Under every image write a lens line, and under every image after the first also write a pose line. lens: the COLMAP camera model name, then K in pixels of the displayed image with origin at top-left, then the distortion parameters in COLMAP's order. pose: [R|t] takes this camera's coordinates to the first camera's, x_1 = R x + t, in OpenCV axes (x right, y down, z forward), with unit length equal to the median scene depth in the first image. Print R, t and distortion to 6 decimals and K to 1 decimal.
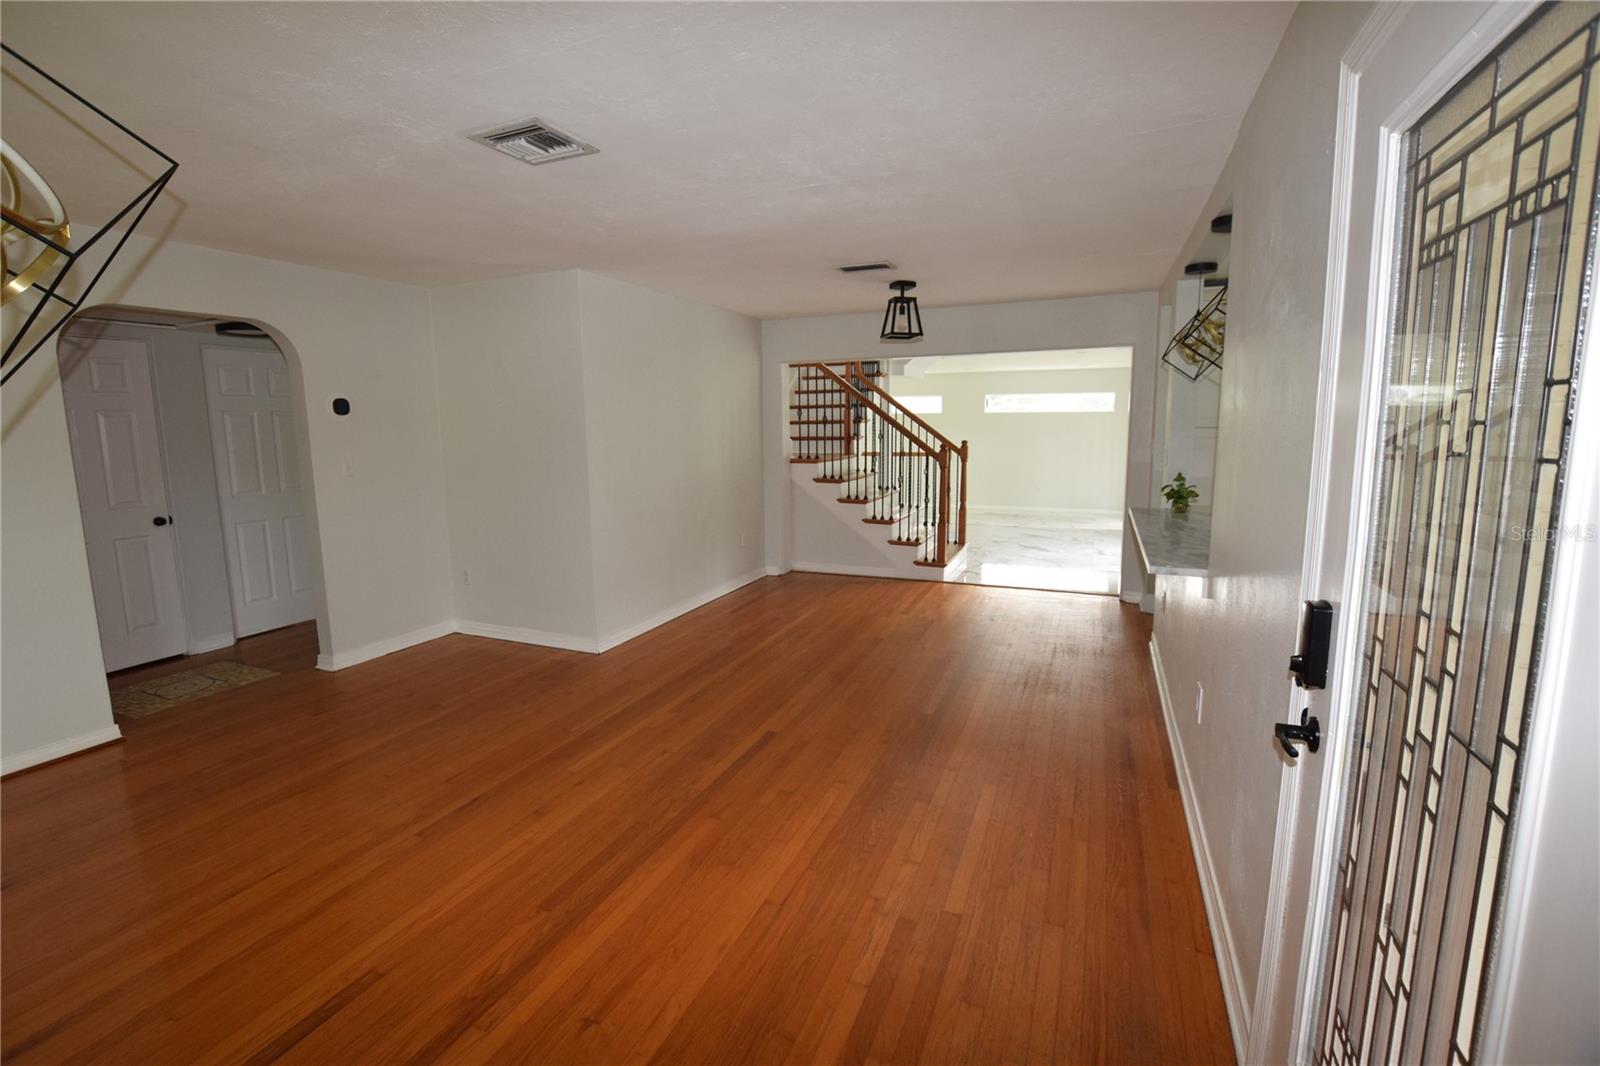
lens RADIAL K [[705.8, 0, 792.4], [0, 705.8, 523.0], [0, 0, 1]] dist [-0.027979, 0.001043]
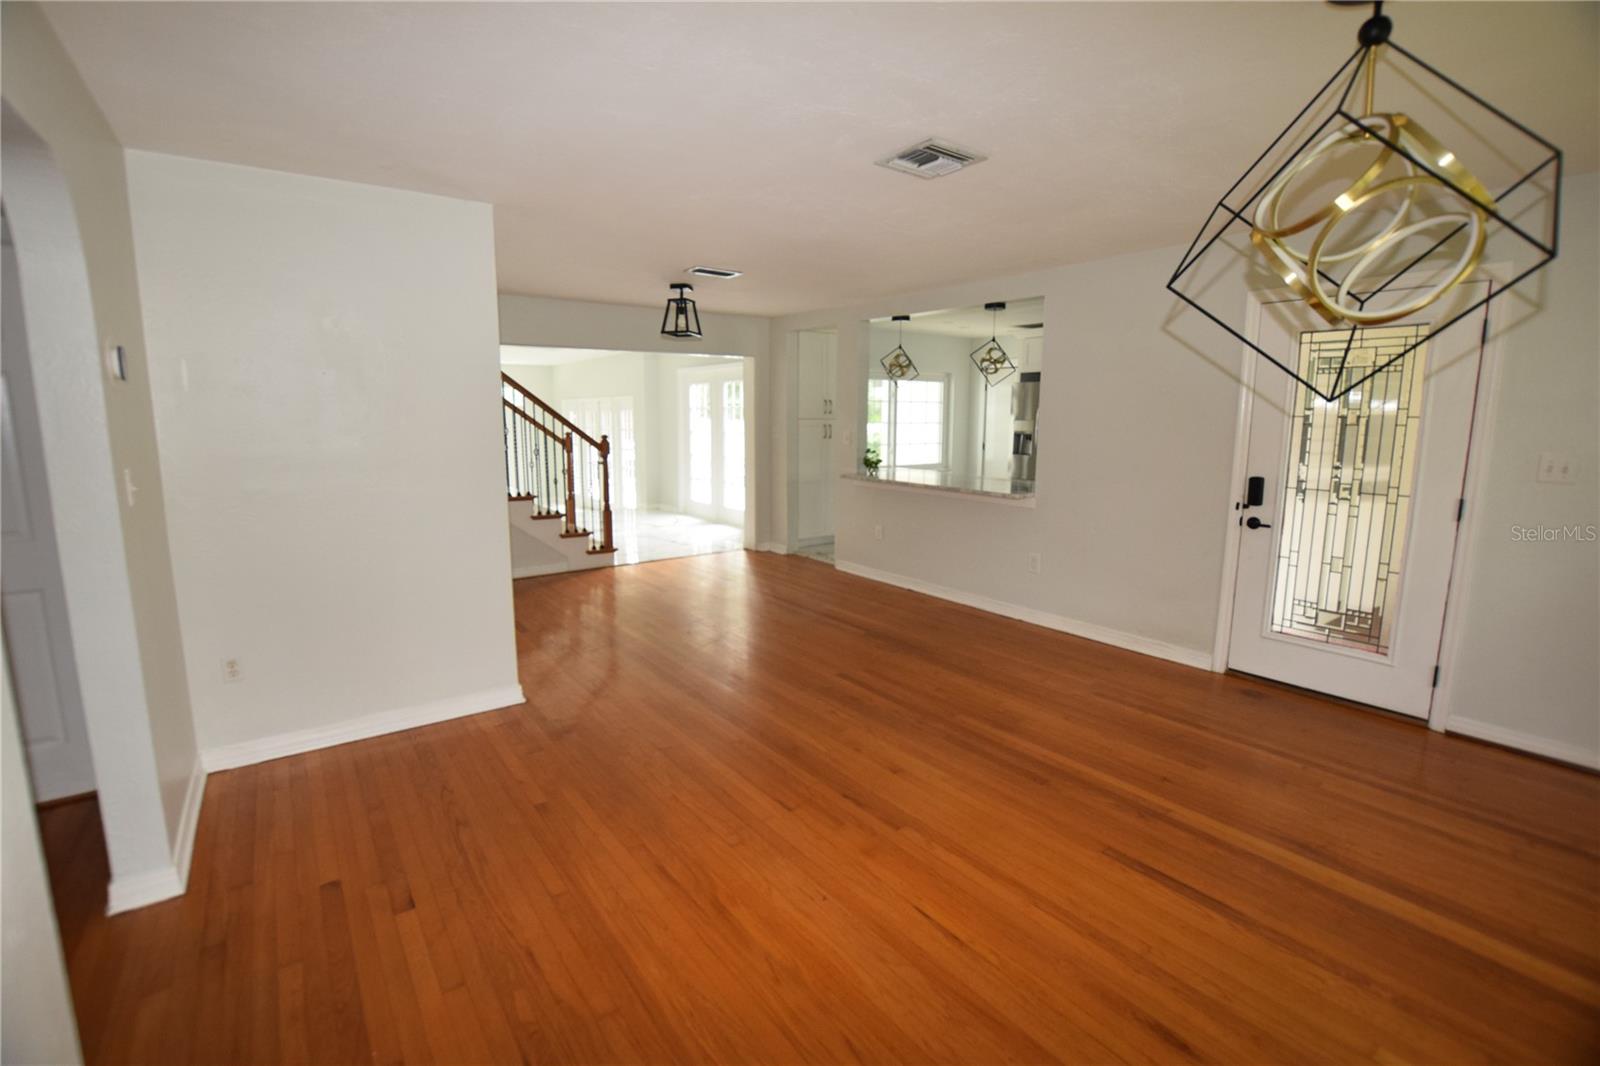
lens RADIAL K [[705.8, 0, 792.4], [0, 705.8, 523.0], [0, 0, 1]] dist [-0.027979, 0.001043]
pose [[0.504637, -0.118956, 0.855097, -0.979092], [0.113808, 0.990984, 0.070695, -0.043360], [-0.855797, 0.061641, 0.513625, 0.415674]]
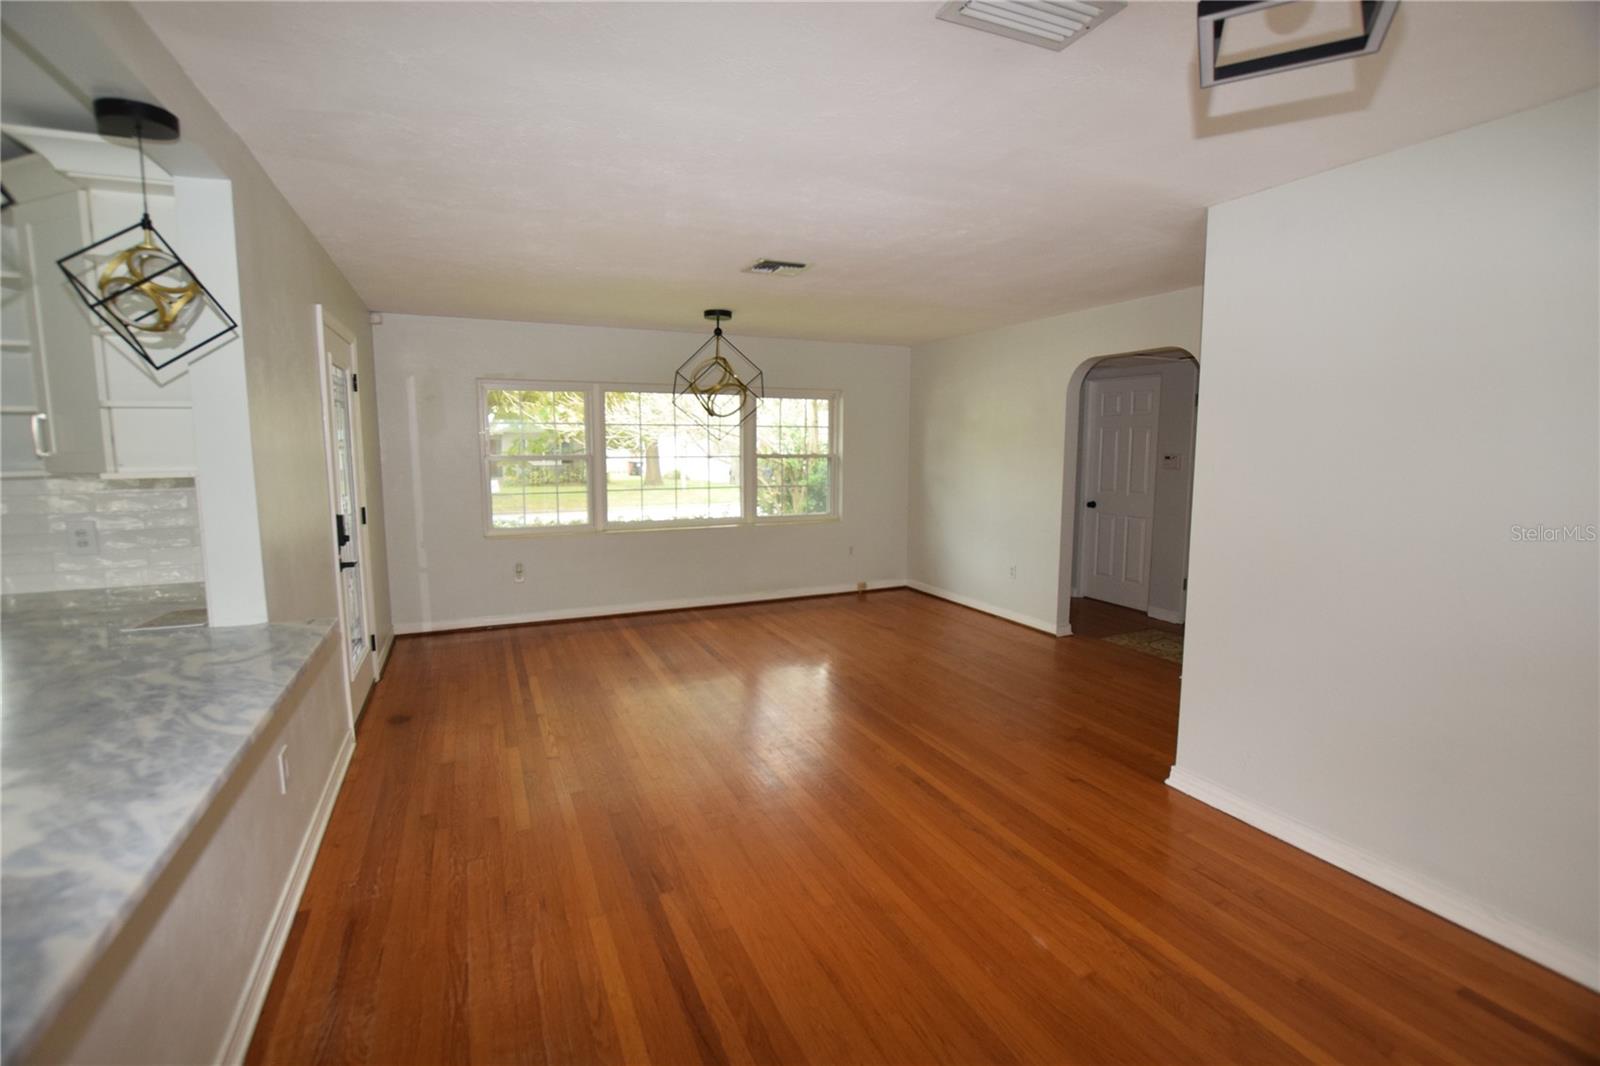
lens RADIAL K [[698.4, 0, 789.7], [0, 698.4, 531.2], [0, 0, 1]] dist [-0.035518, 0.000273]
pose [[-0.674179, 0.104709, -0.731108, 0.537980], [-0.094832, 0.969433, 0.226290, -0.206376], [0.732455, 0.221892, -0.643641, 1.402082]]
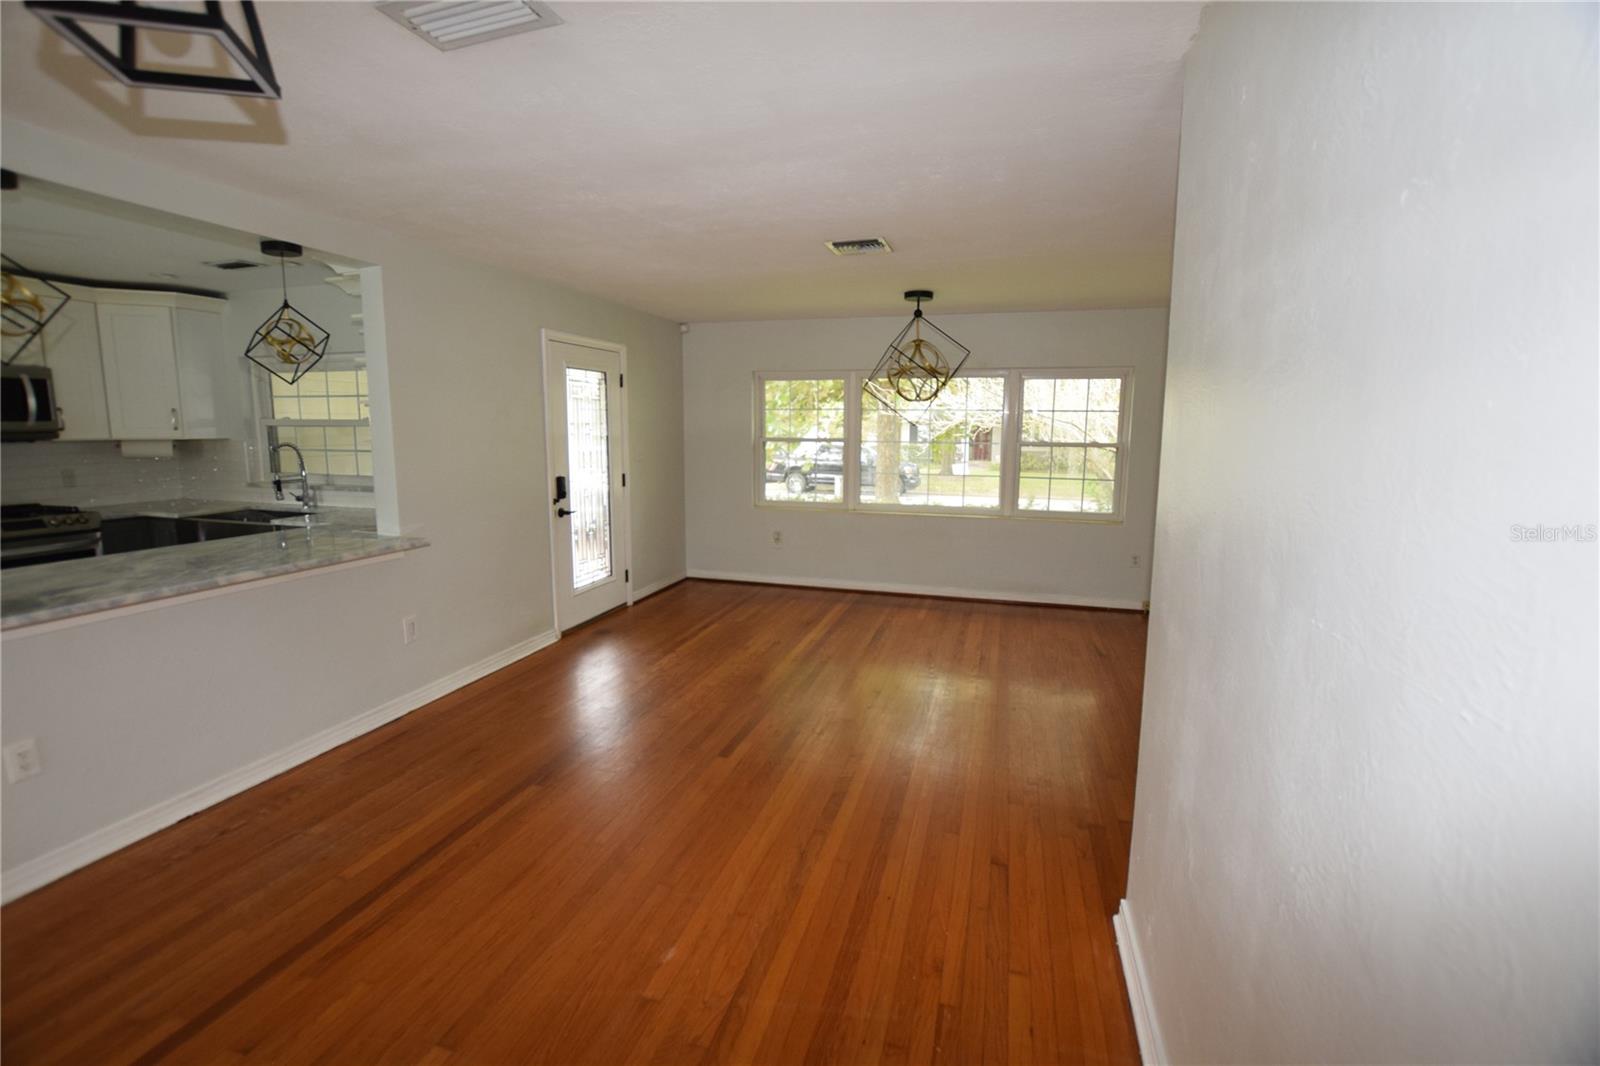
lens RADIAL K [[705.8, 0, 792.4], [0, 705.8, 523.0], [0, 0, 1]] dist [-0.027979, 0.001043]
pose [[-0.992952, 0.022687, -0.116327, -0.017222], [-0.010085, 0.961775, 0.273656, -0.244406], [0.118088, 0.272901, -0.954767, 1.703488]]
